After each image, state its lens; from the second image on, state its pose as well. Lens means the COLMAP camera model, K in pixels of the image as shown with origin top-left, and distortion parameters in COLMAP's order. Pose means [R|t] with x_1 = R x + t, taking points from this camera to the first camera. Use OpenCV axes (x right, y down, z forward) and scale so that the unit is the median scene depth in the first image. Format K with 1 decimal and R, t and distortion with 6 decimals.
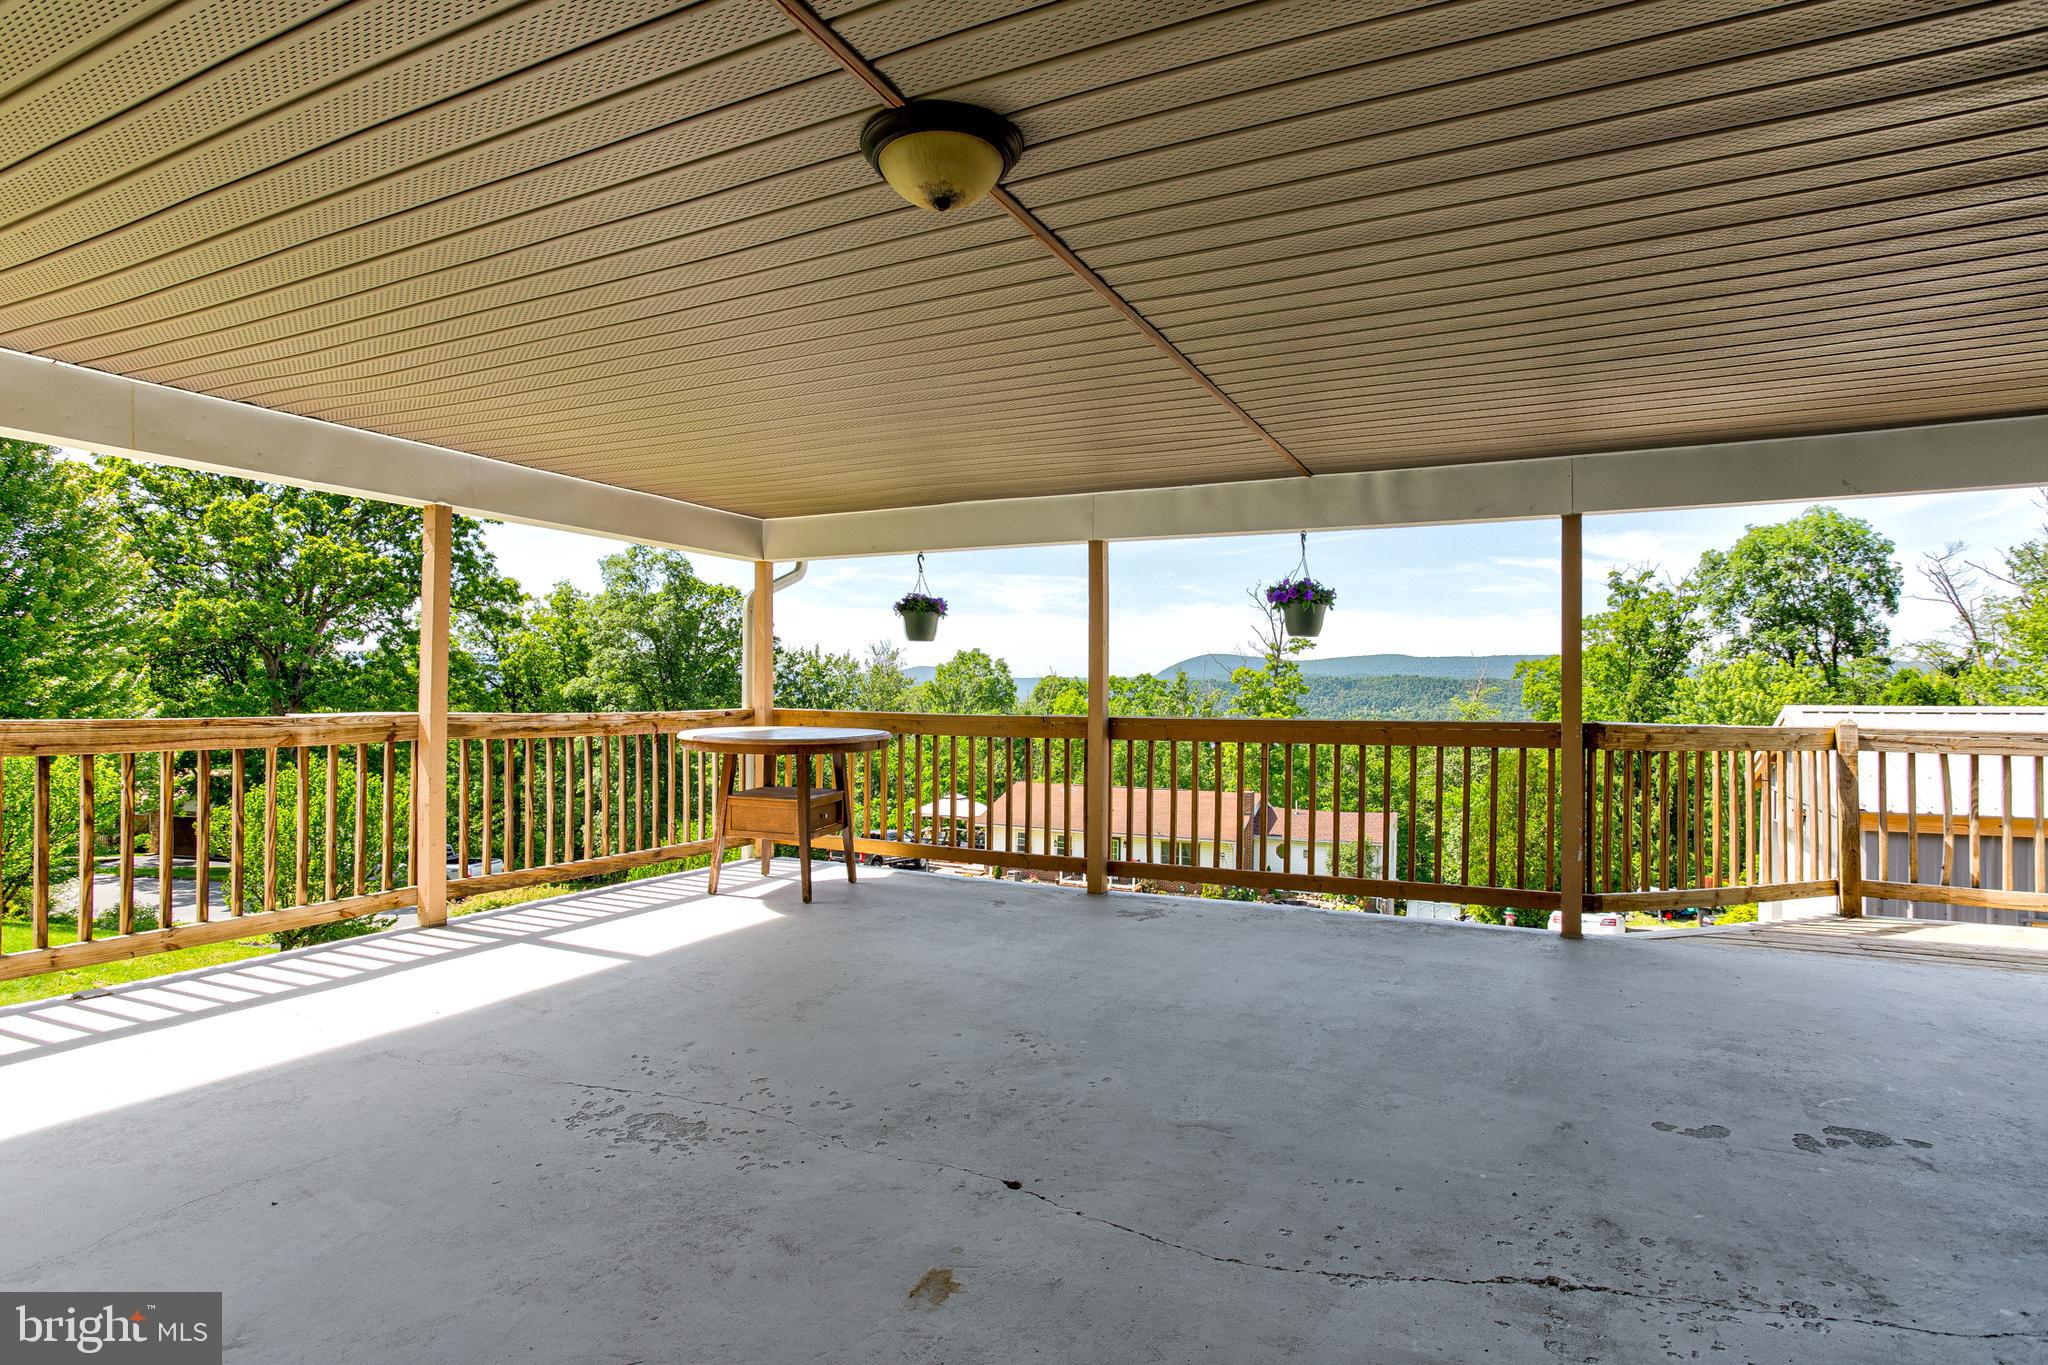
lens RADIAL K [[1034.0, 0, 1044.2], [0, 1034.0, 685.3], [0, 0, 1]] dist [-0.053287, 0.023753]
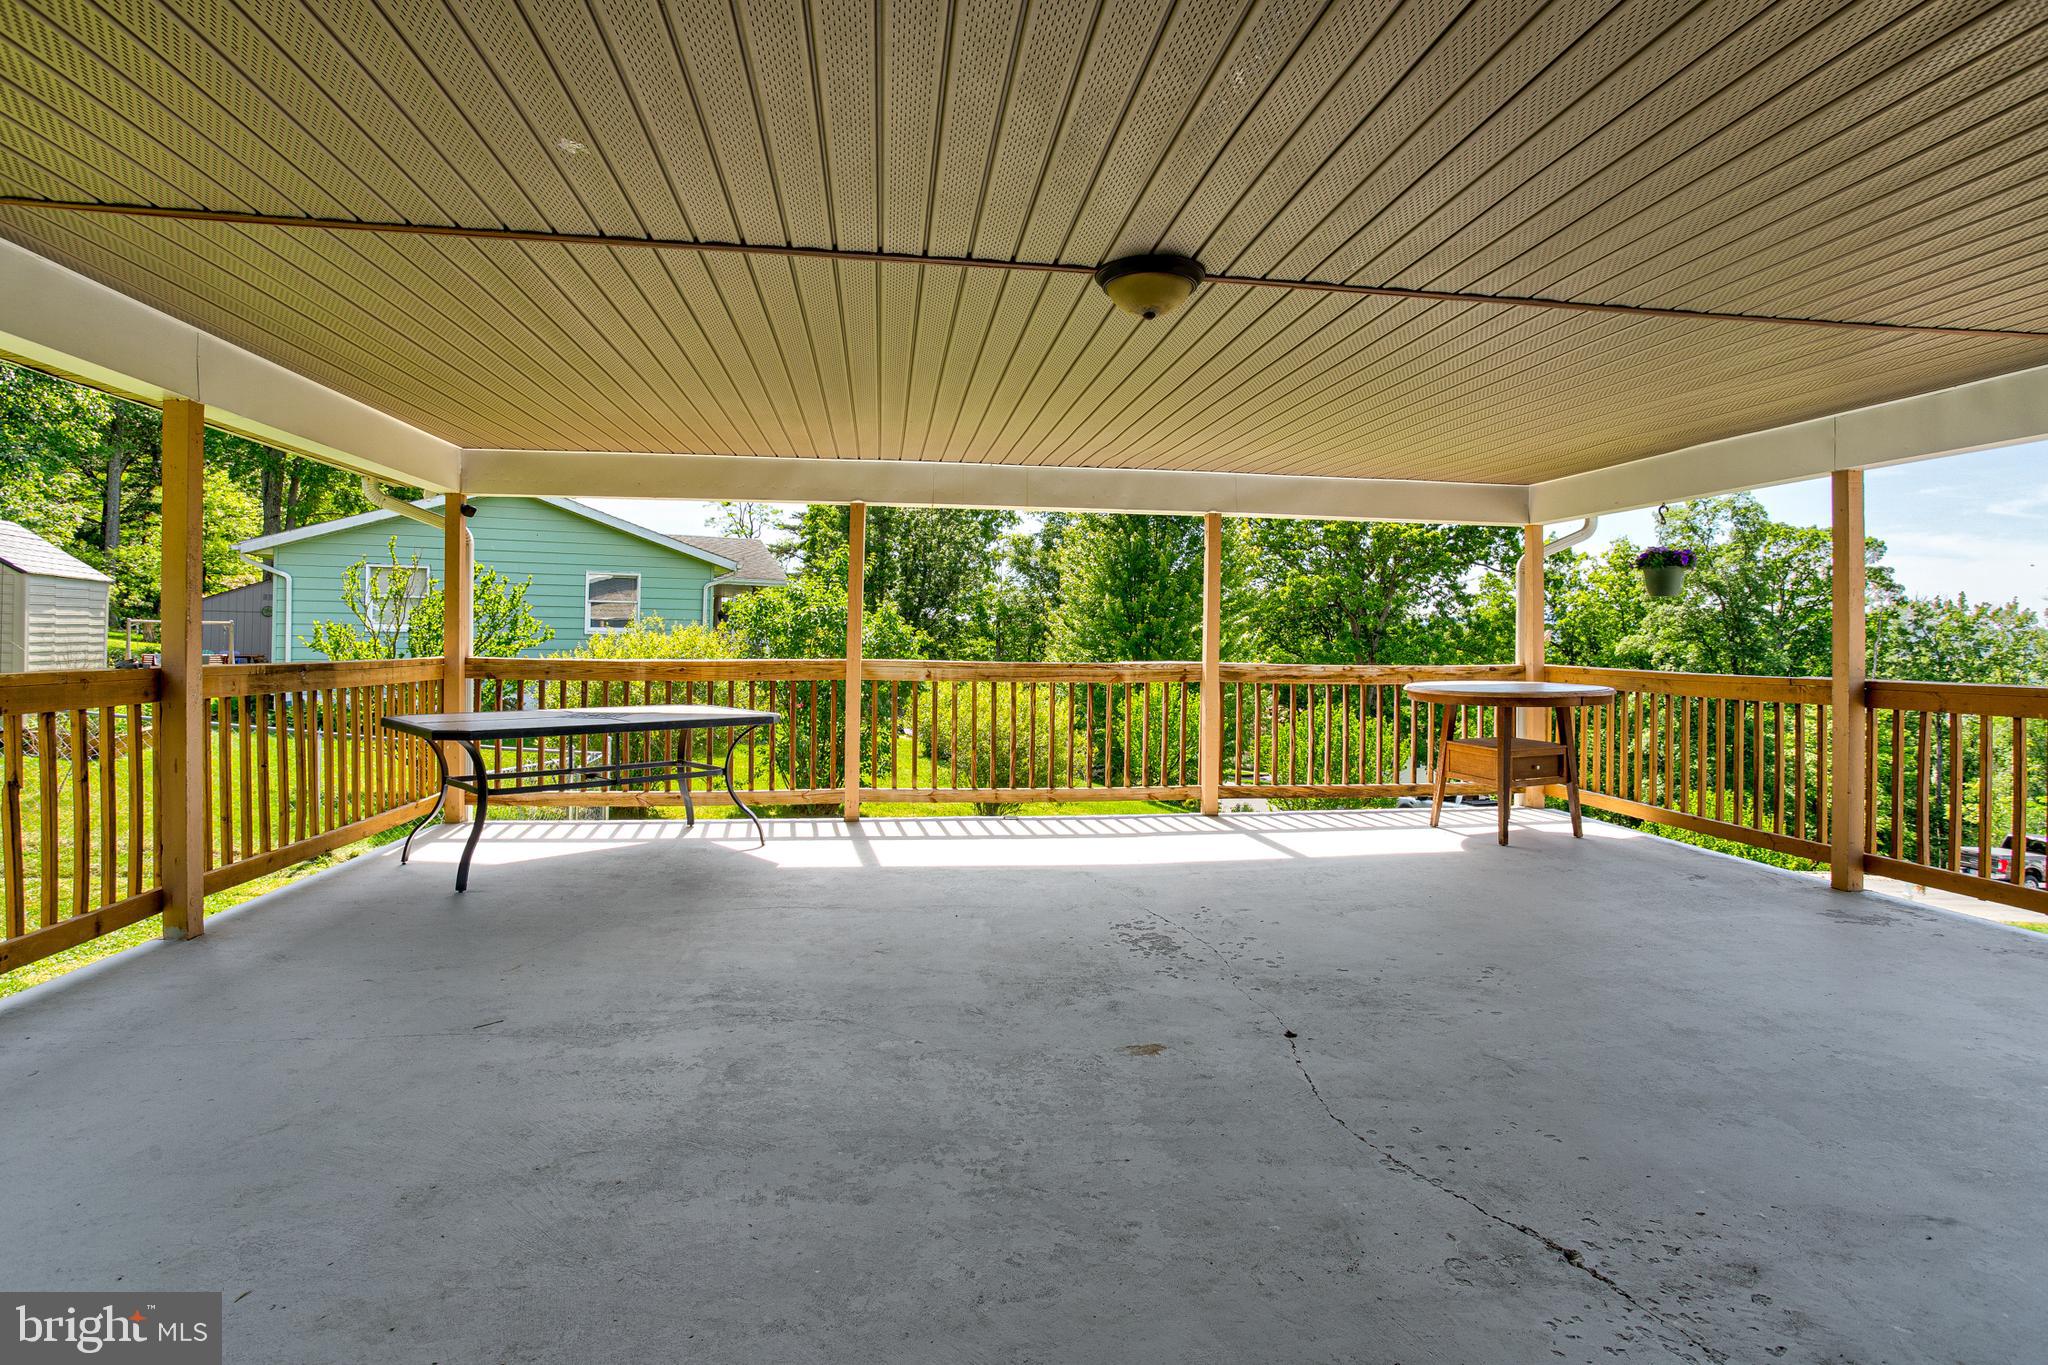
lens RADIAL K [[1034.0, 0, 1074.7], [0, 1034.0, 629.4], [0, 0, 1]] dist [-0.053287, 0.023753]
pose [[0.588084, -0.010690, -0.808729, 0.536315], [-0.000832, 0.999904, -0.013822, 0.002304], [0.808800, 0.008801, 0.588019, 0.020932]]
